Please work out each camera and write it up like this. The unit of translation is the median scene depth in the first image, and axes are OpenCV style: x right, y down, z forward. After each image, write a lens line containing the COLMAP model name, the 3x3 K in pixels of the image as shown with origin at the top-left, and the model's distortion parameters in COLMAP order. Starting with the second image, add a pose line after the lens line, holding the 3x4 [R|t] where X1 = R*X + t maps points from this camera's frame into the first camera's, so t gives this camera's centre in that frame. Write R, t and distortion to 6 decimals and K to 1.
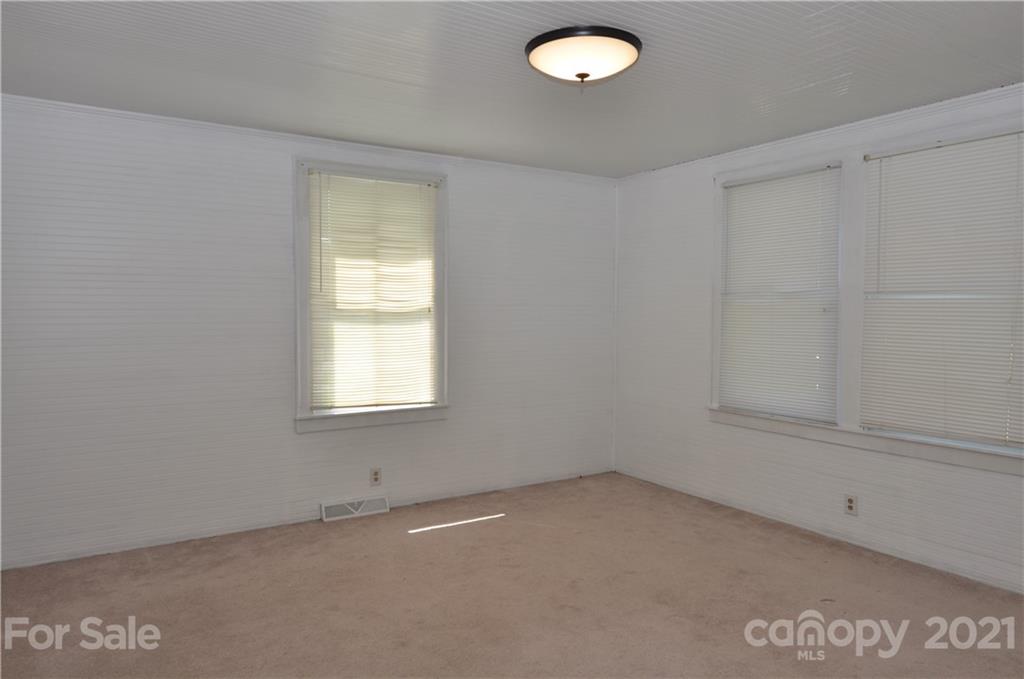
lens RADIAL K [[689.9, 0, 512.0], [0, 689.9, 339.5], [0, 0, 1]] dist [0.000563, -0.000415]
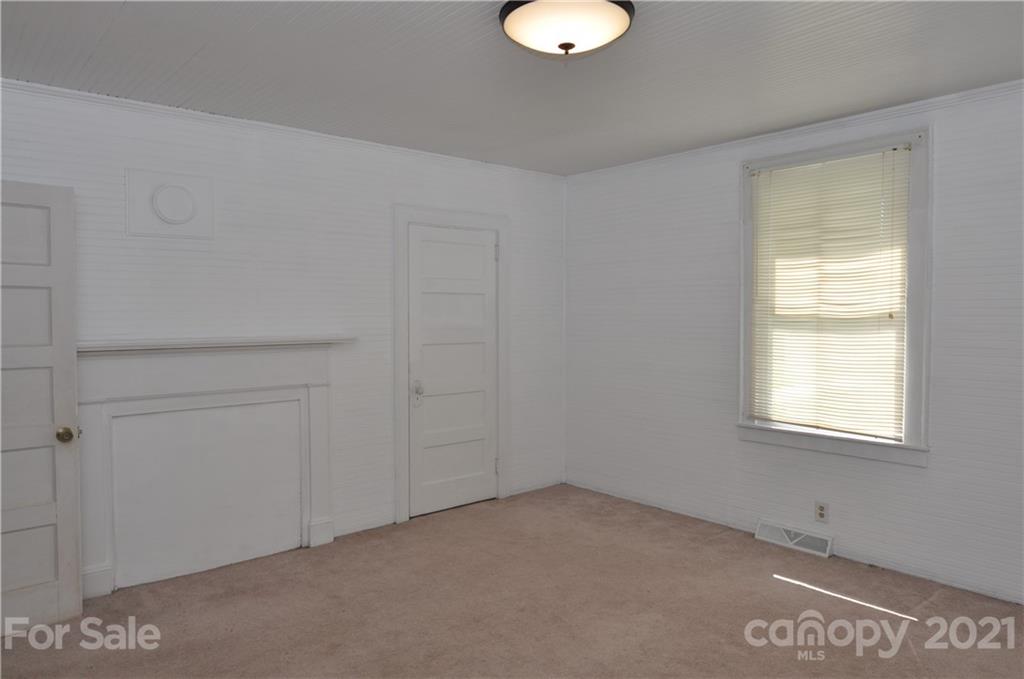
lens RADIAL K [[689.9, 0, 512.0], [0, 689.9, 339.5], [0, 0, 1]] dist [0.000563, -0.000415]
pose [[0.136946, 0.034895, -0.989964, 0.599820], [-0.041225, 0.998714, 0.029501, -0.022913], [0.989720, 0.036771, 0.138208, 0.512746]]
